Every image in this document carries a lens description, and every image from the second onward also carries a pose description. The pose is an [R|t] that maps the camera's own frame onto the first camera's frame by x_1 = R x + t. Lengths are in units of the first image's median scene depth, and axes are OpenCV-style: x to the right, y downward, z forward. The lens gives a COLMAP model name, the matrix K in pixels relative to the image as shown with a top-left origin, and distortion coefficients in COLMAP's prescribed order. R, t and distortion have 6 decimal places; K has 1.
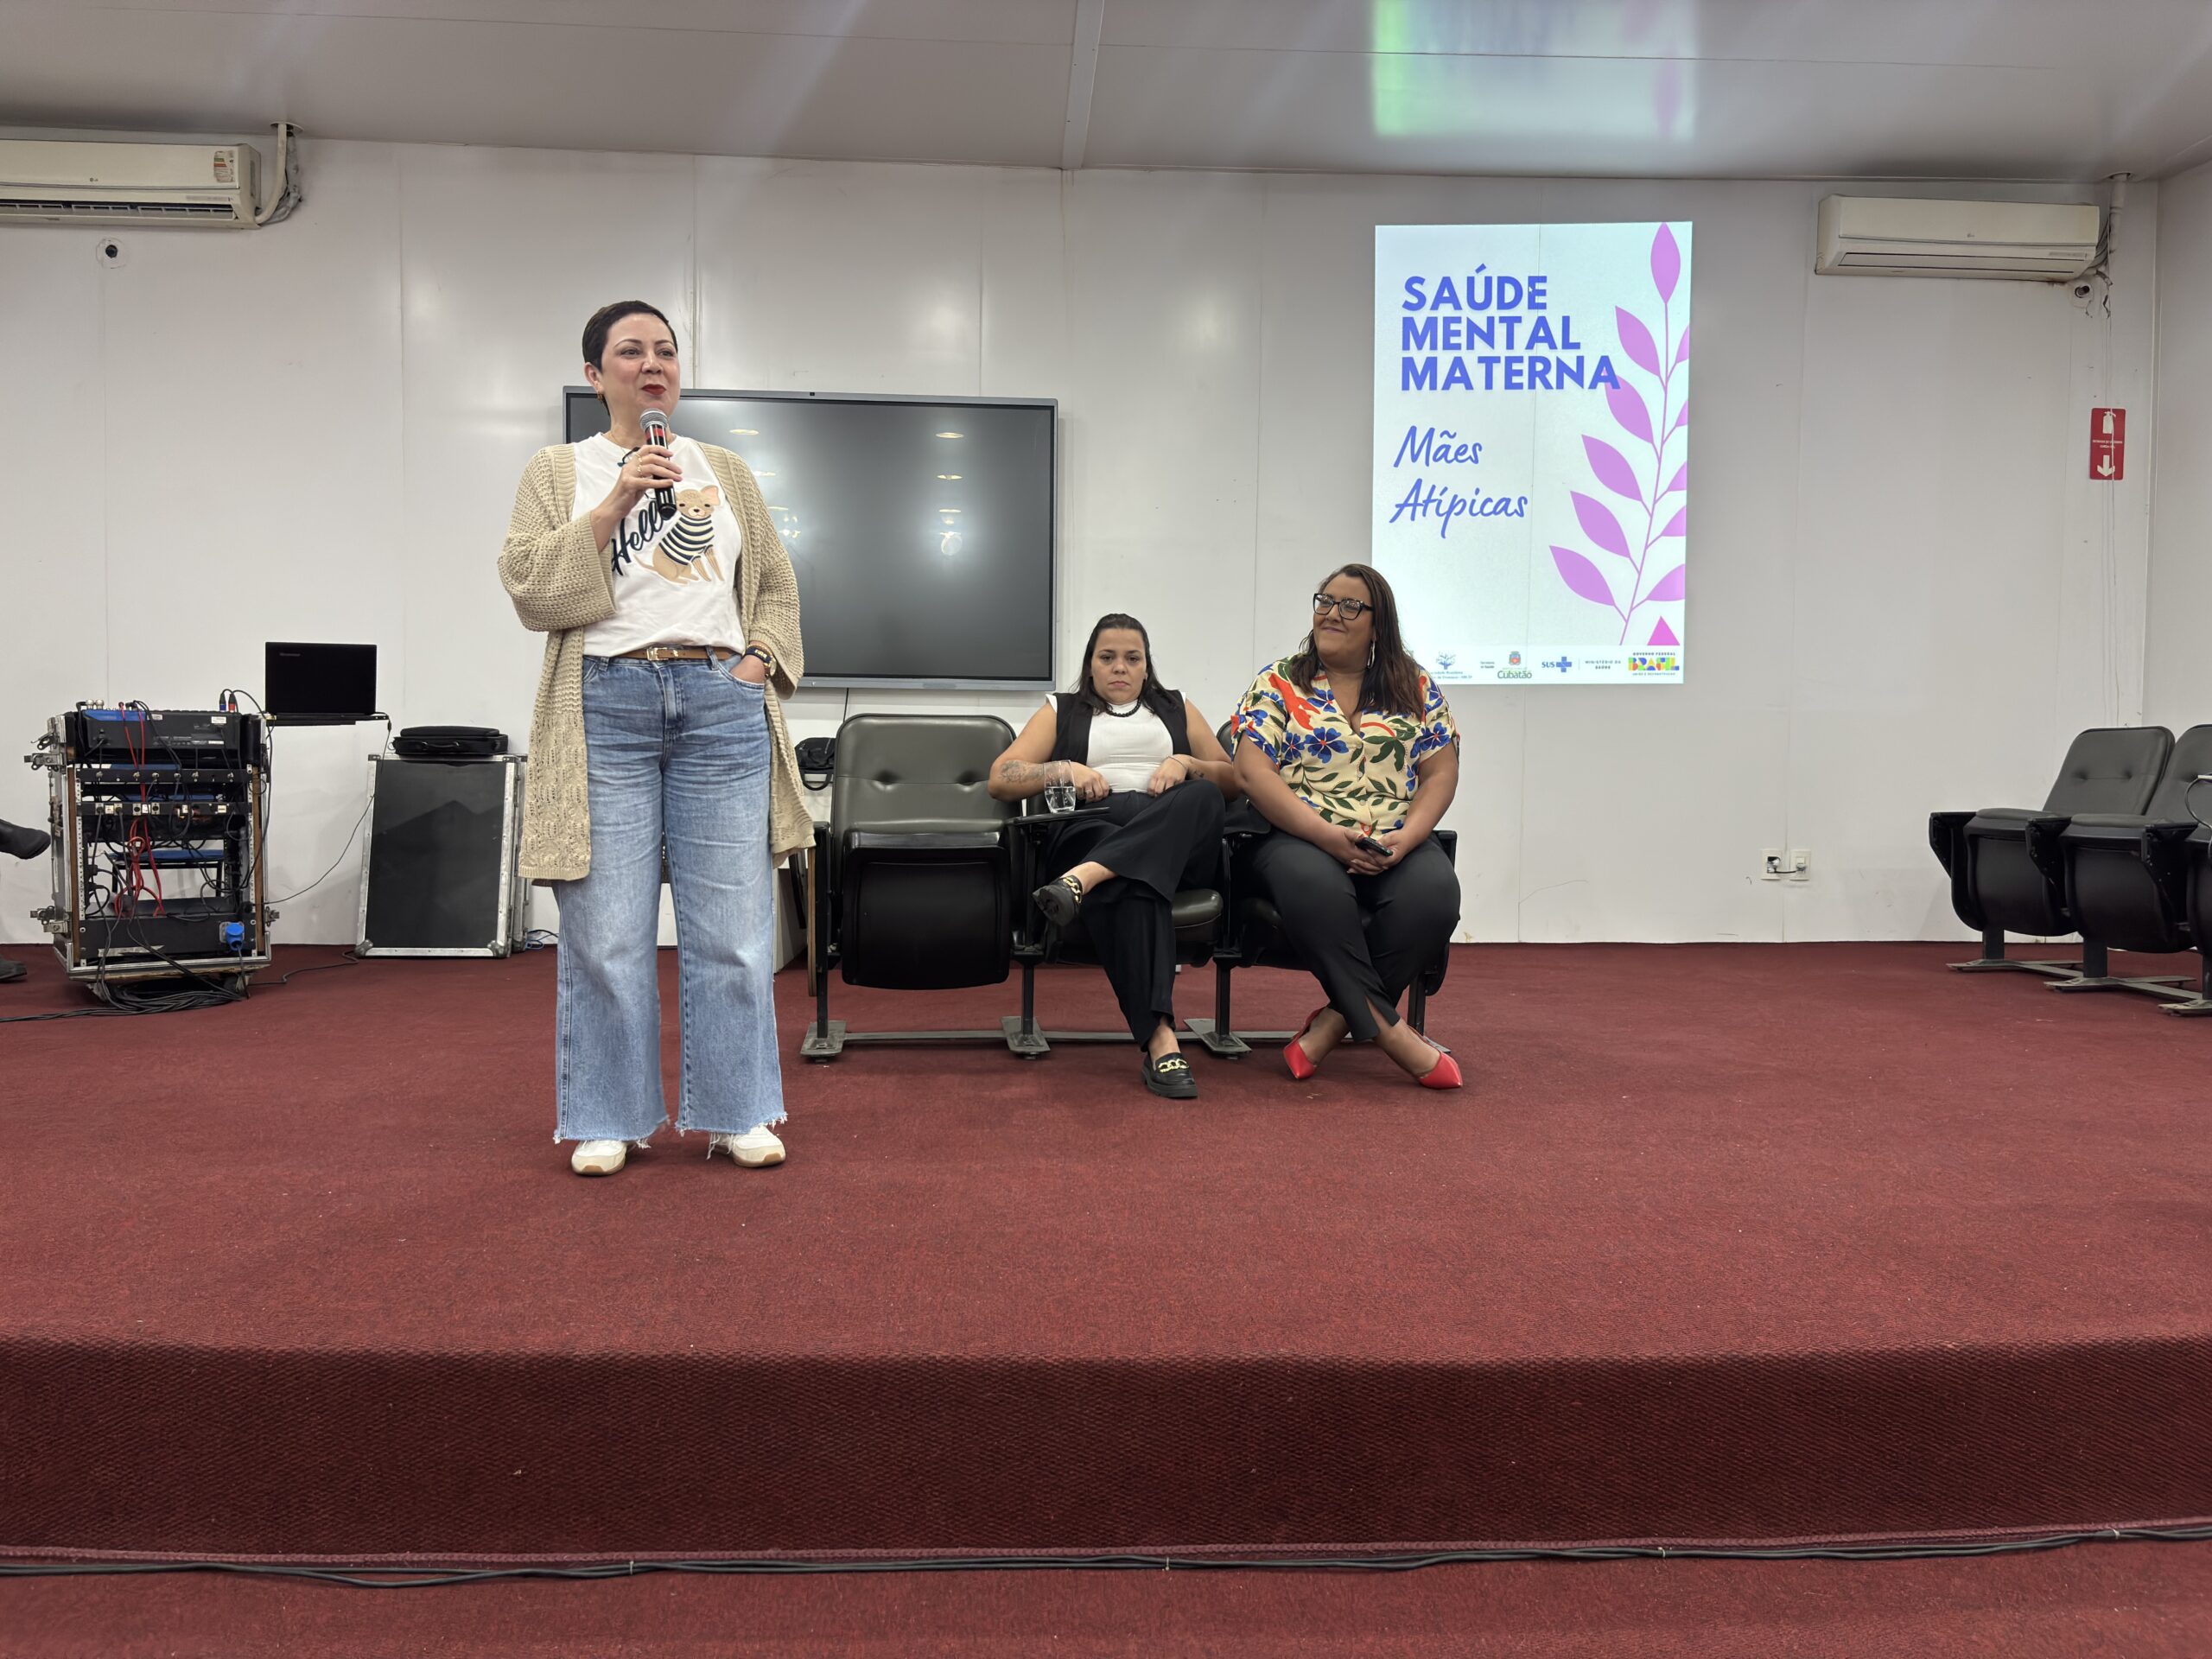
lens RADIAL K [[1650.0, 0, 1113.2], [0, 1650.0, 828.7], [0, 0, 1]] dist [0.019265, -0.004186]
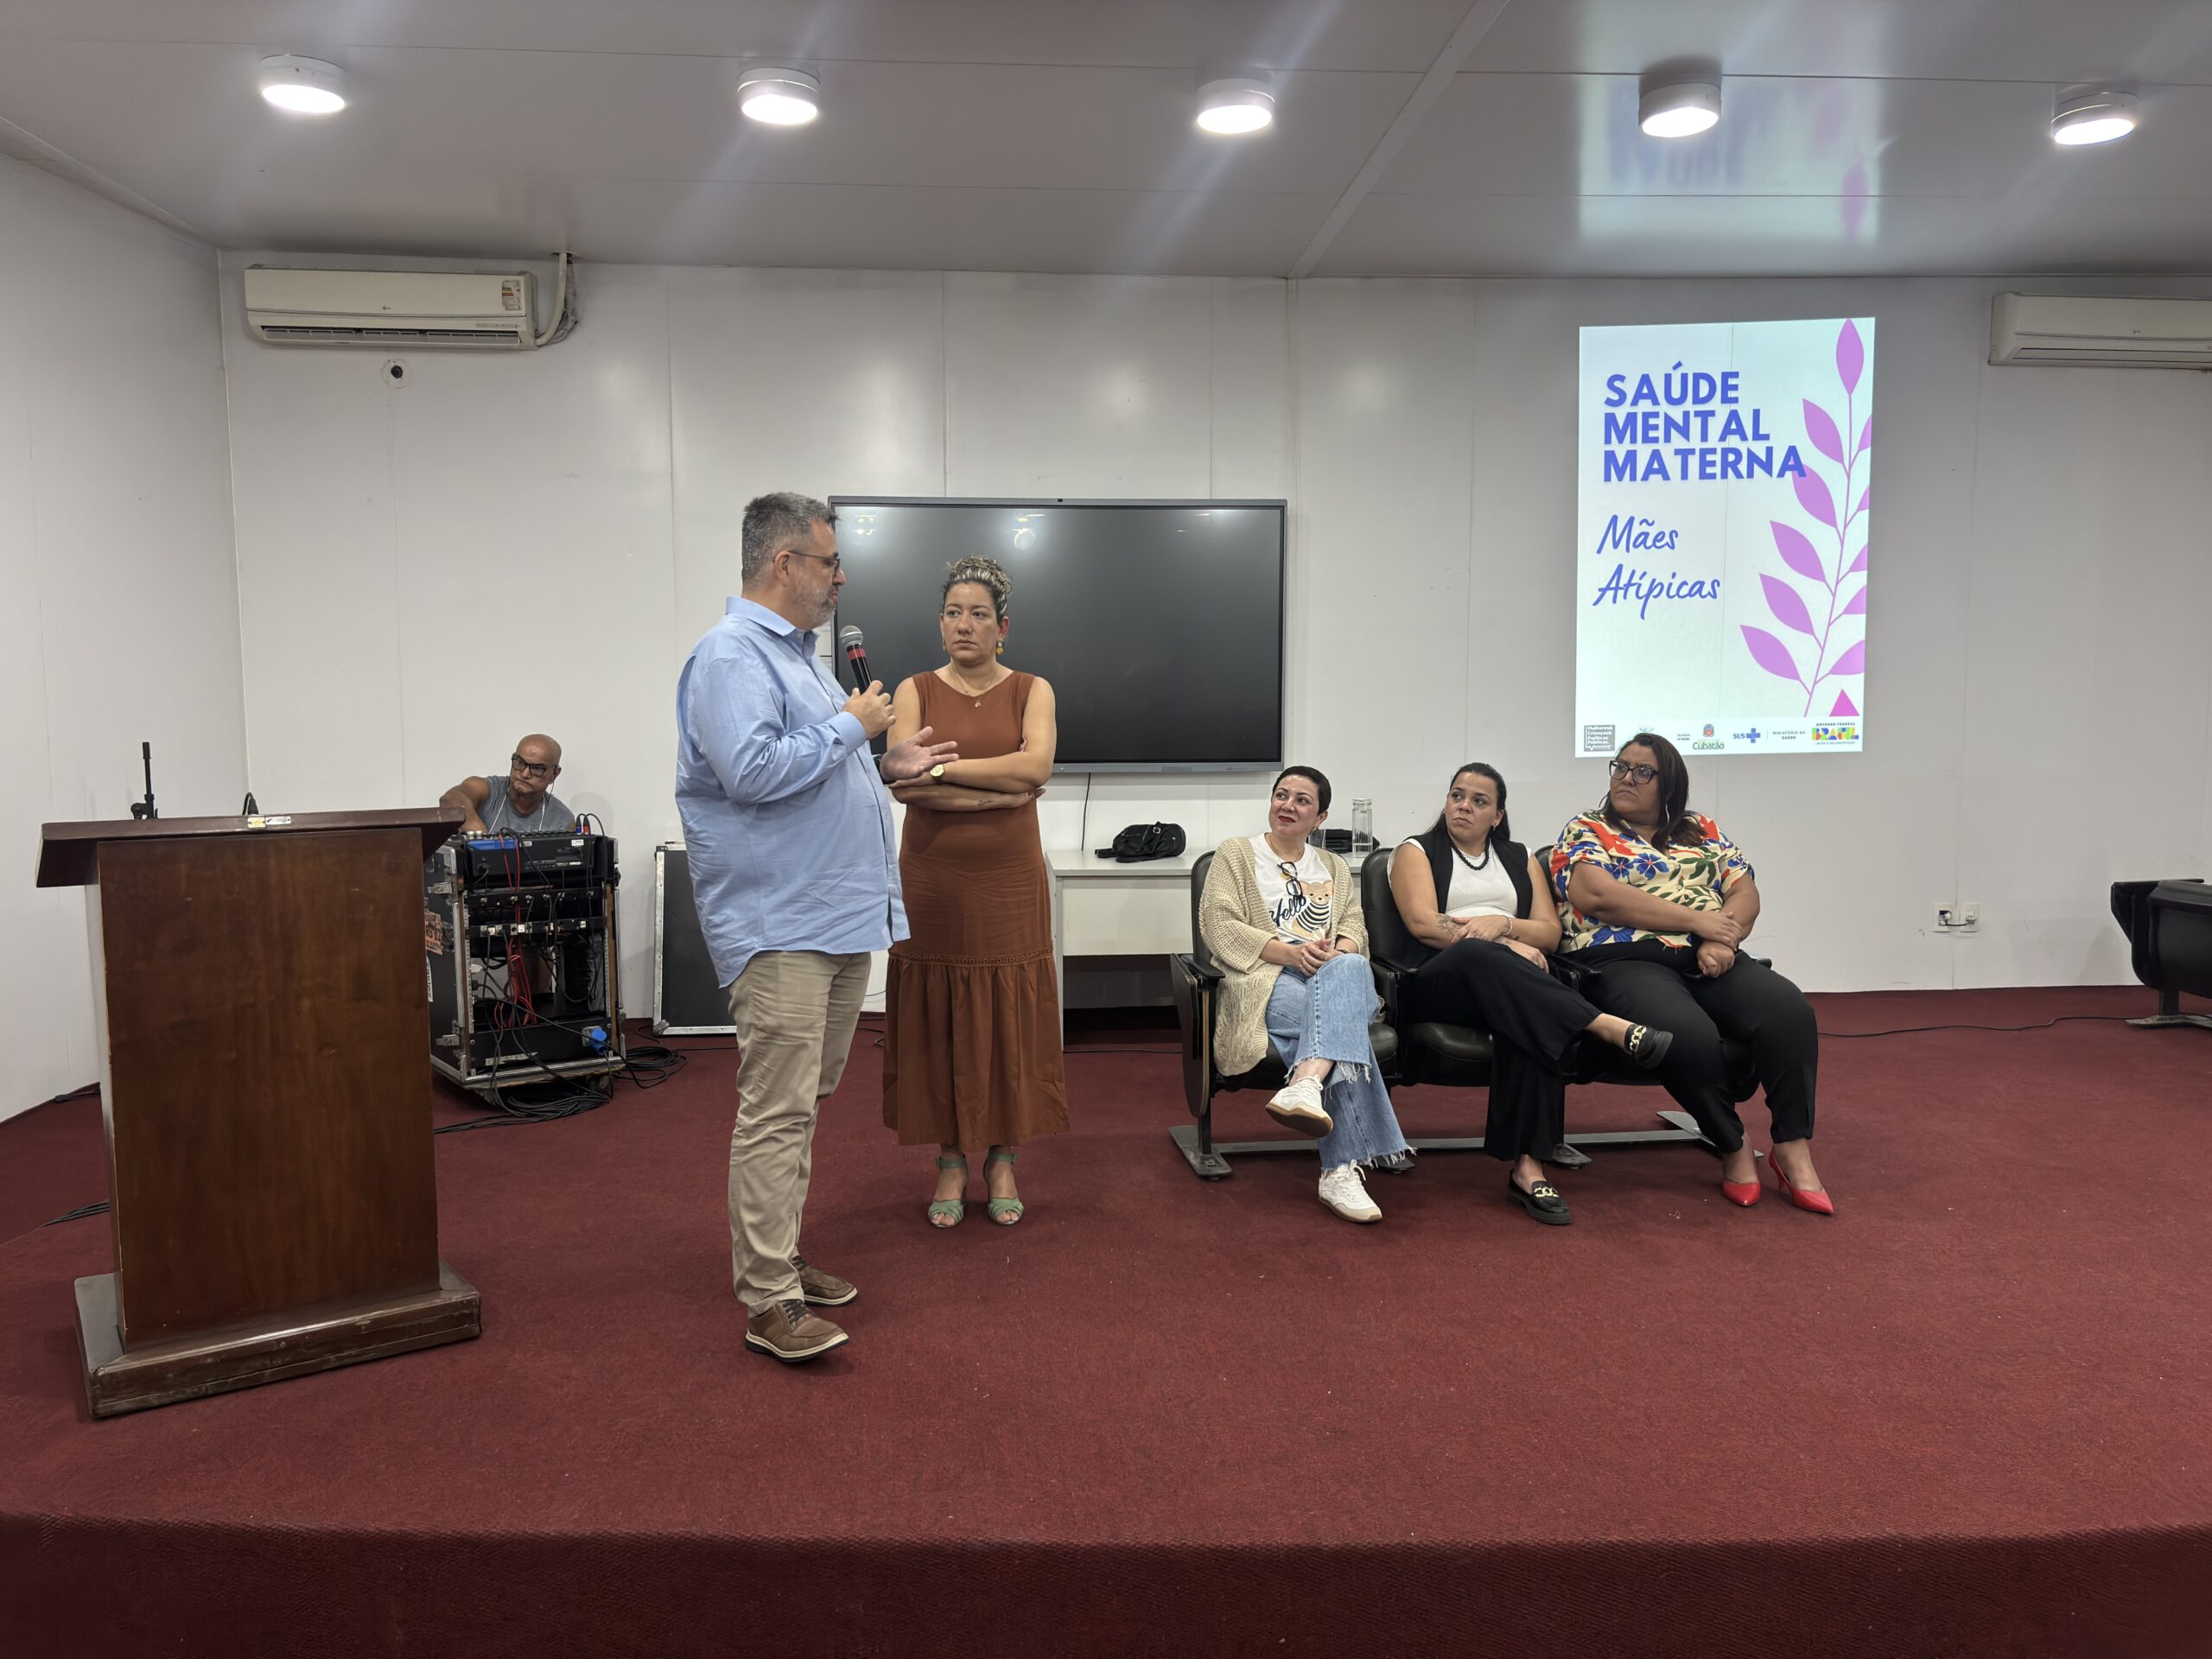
lens RADIAL K [[1649.0, 0, 1120.5], [0, 1649.0, 832.4], [0, 0, 1]] dist [0.002420, 0.012759]
pose [[0.999756, -0.015498, 0.015754, -0.157090], [0.014892, 0.999172, 0.037870, -0.084219], [-0.016328, -0.037626, 0.999158, -0.065770]]
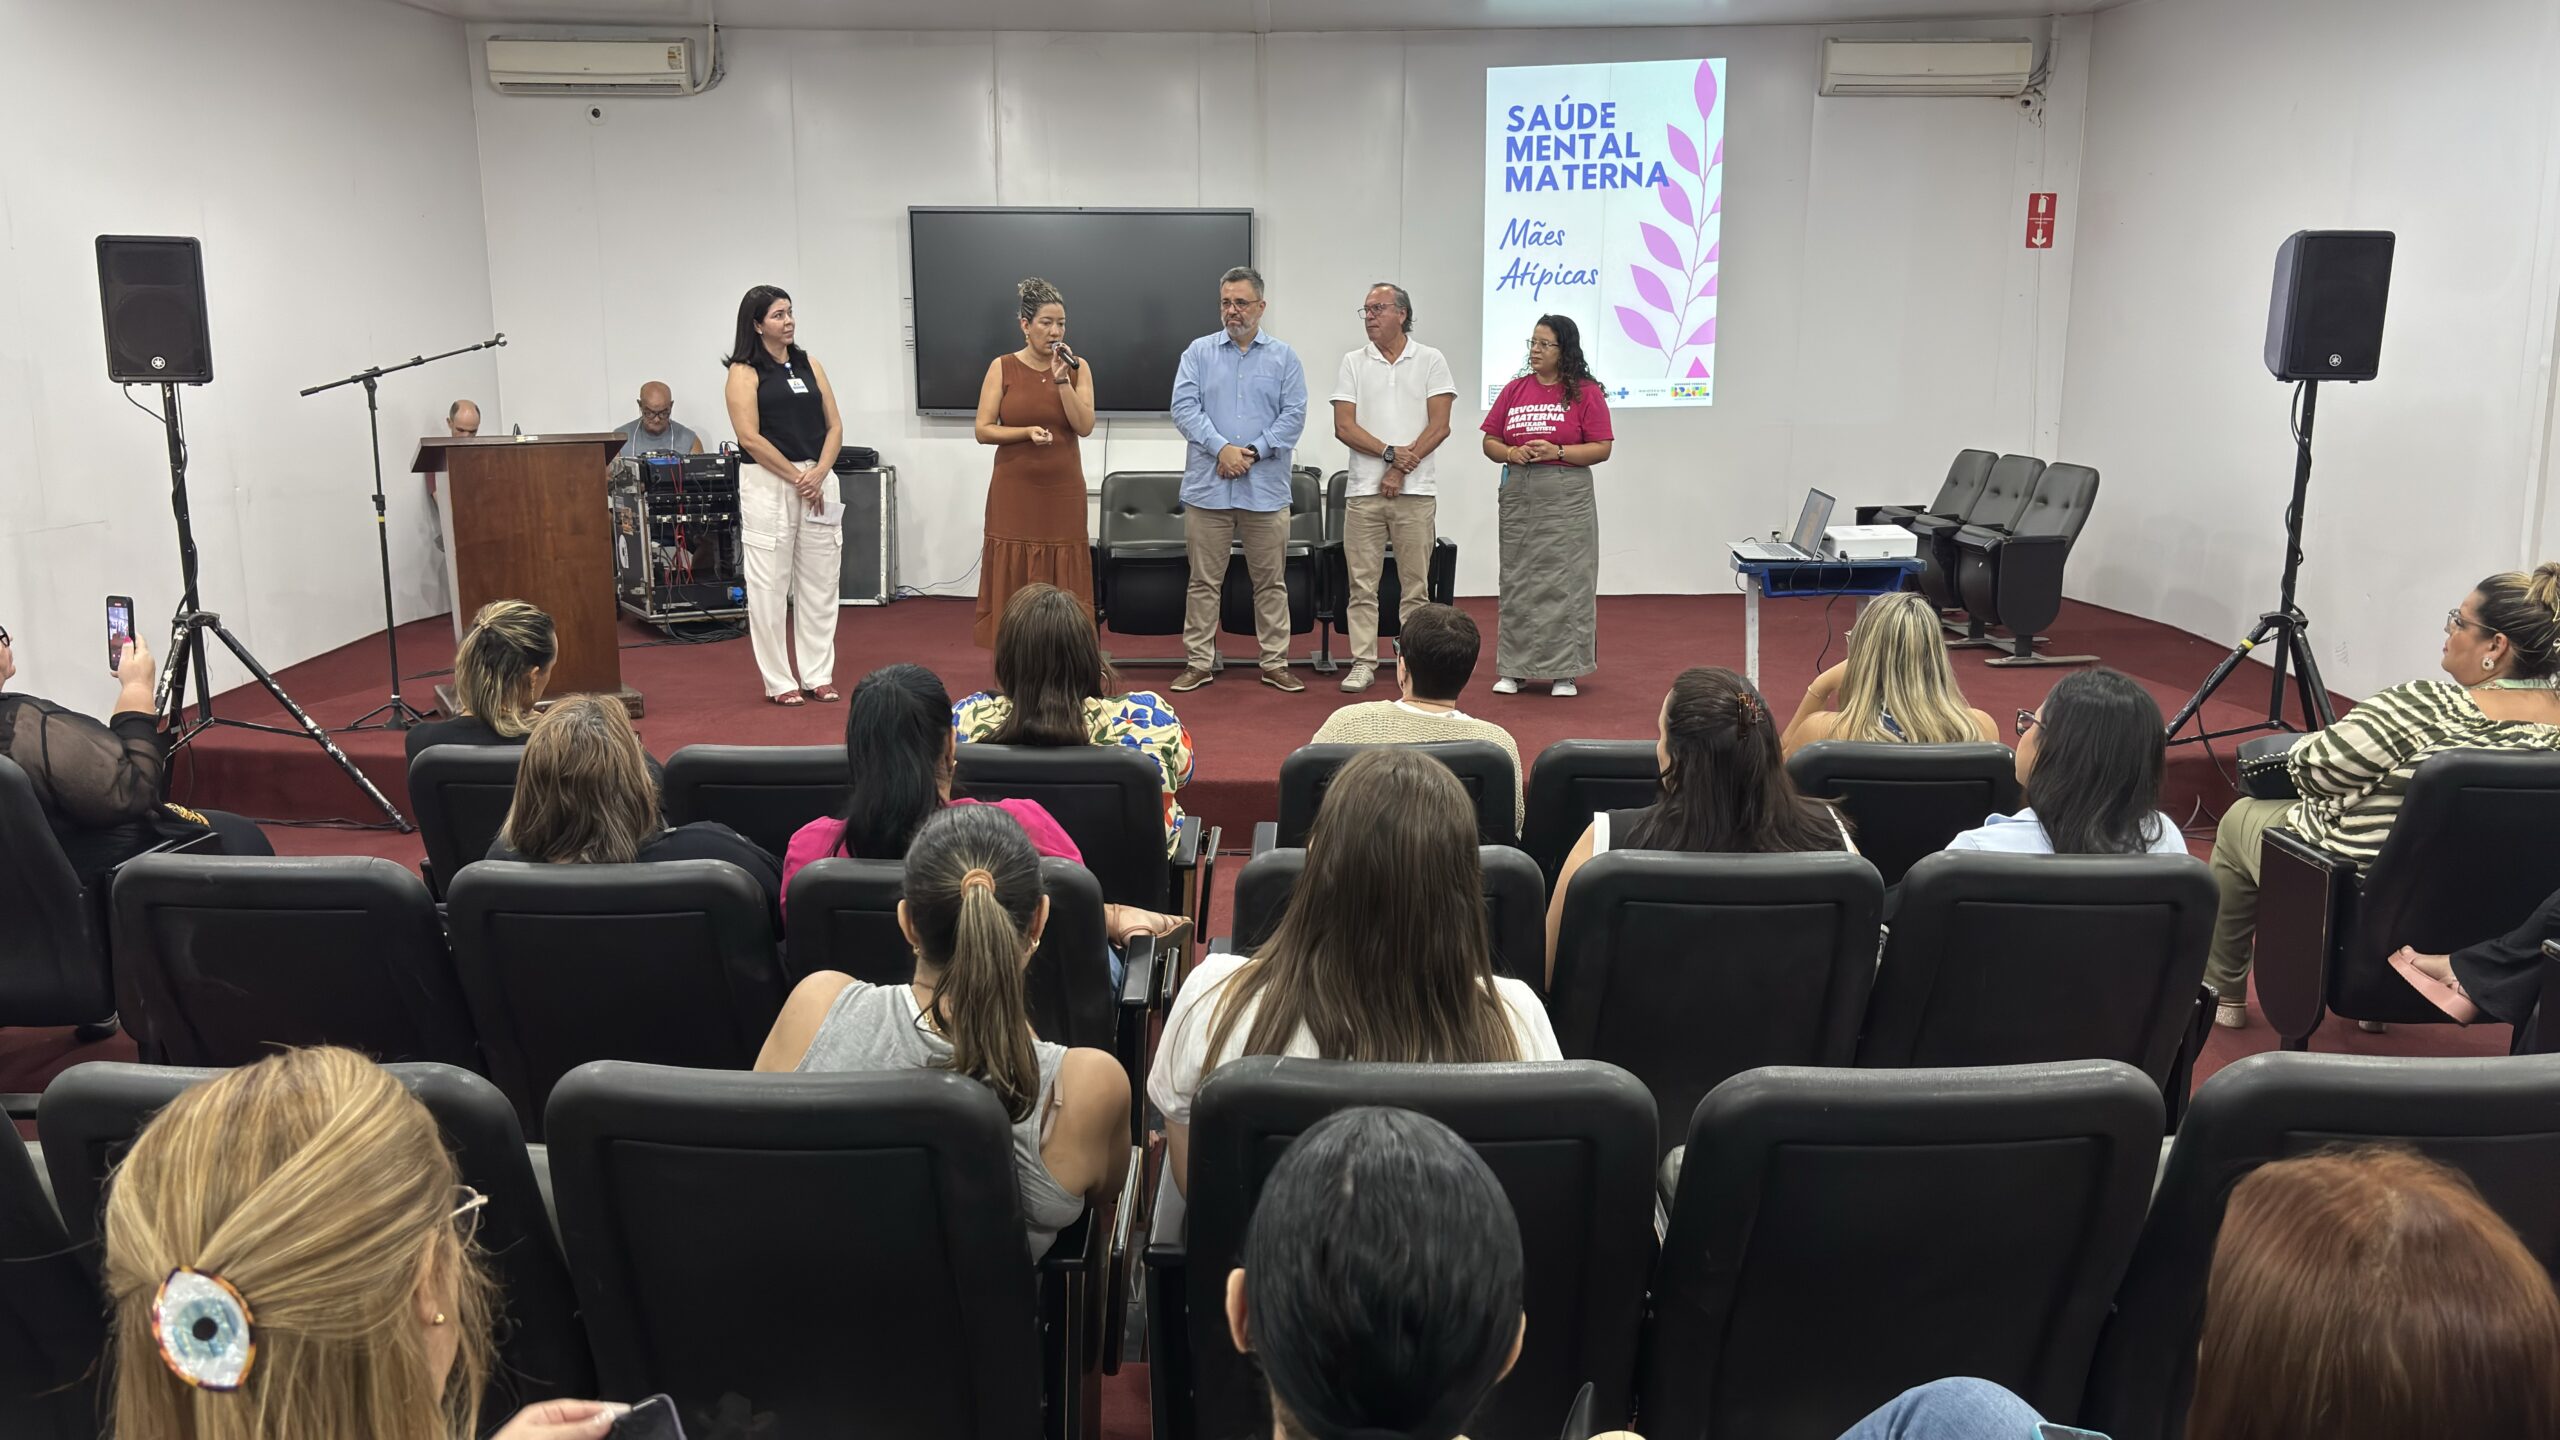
lens RADIAL K [[1910.1, 0, 1280.0], [0, 1910.1, 720.0], [0, 0, 1]] dist [0.017159, 0.004718]
pose [[0.997039, 0.006381, -0.076629, 0.112160], [0.005837, 0.987394, 0.158171, -0.084807], [0.076673, -0.158150, 0.984434, -0.642171]]
